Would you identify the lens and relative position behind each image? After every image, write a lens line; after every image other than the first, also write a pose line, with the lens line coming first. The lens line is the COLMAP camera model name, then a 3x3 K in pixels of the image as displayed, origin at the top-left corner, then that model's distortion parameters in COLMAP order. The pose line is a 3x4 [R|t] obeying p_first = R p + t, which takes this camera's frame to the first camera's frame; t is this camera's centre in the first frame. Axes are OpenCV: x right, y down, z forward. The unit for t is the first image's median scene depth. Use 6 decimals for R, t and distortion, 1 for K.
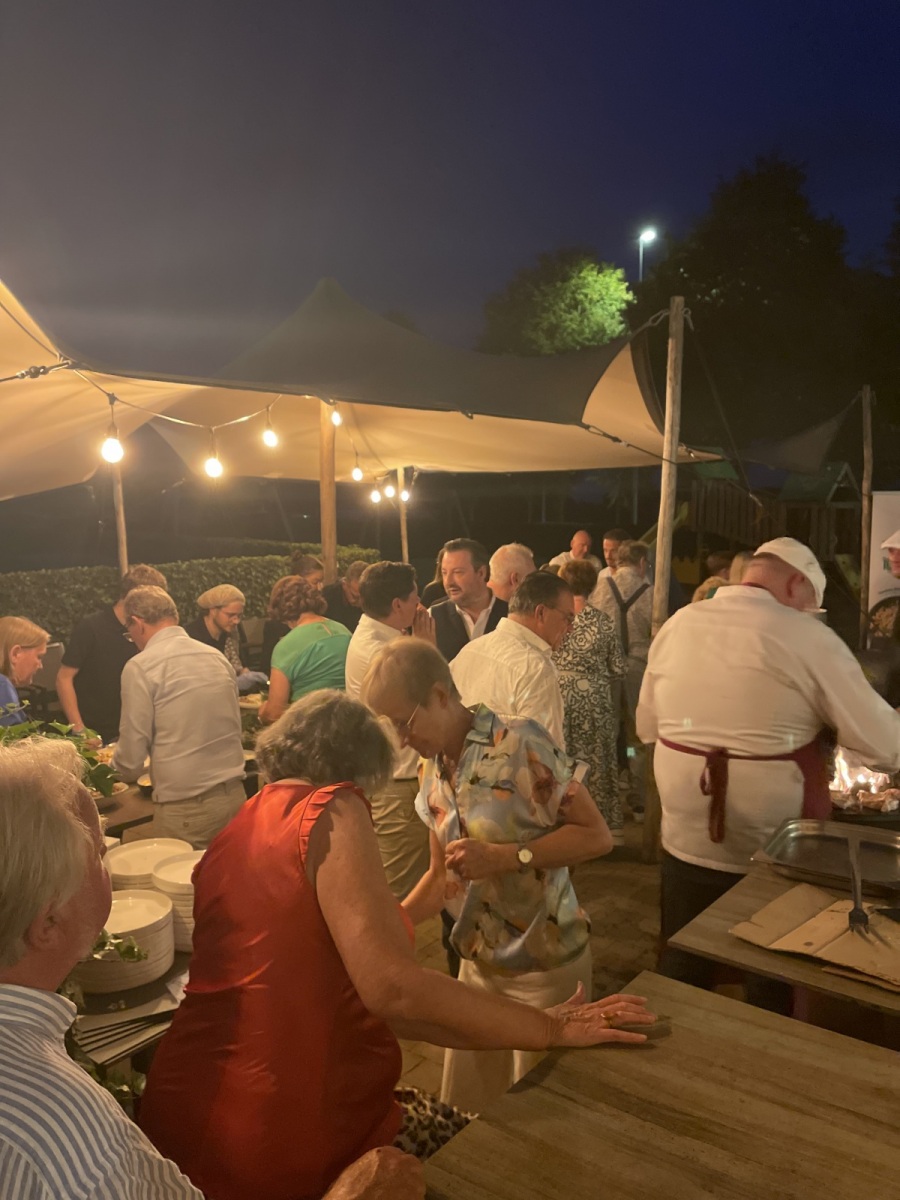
lens RADIAL K [[915.5, 0, 450.7], [0, 915.5, 601.0], [0, 0, 1]] dist [0.048046, -0.056331]
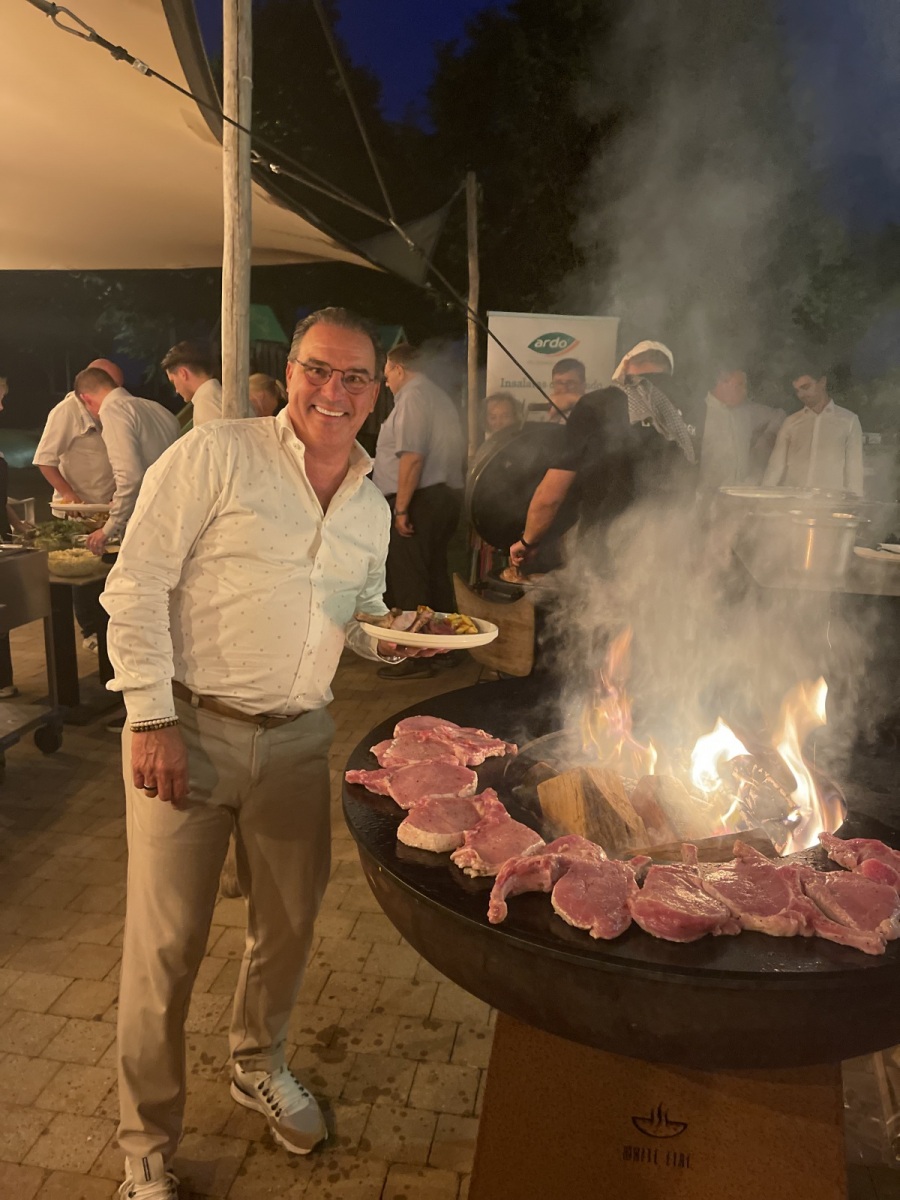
lens RADIAL K [[915.5, 0, 449.3], [0, 915.5, 600.0], [0, 0, 1]] dist [0.048046, -0.056331]
pose [[0.887141, -0.070476, 0.456085, 0.057036], [0.013849, 0.991891, 0.126331, 0.022451], [-0.461290, -0.105757, 0.880924, 0.291158]]
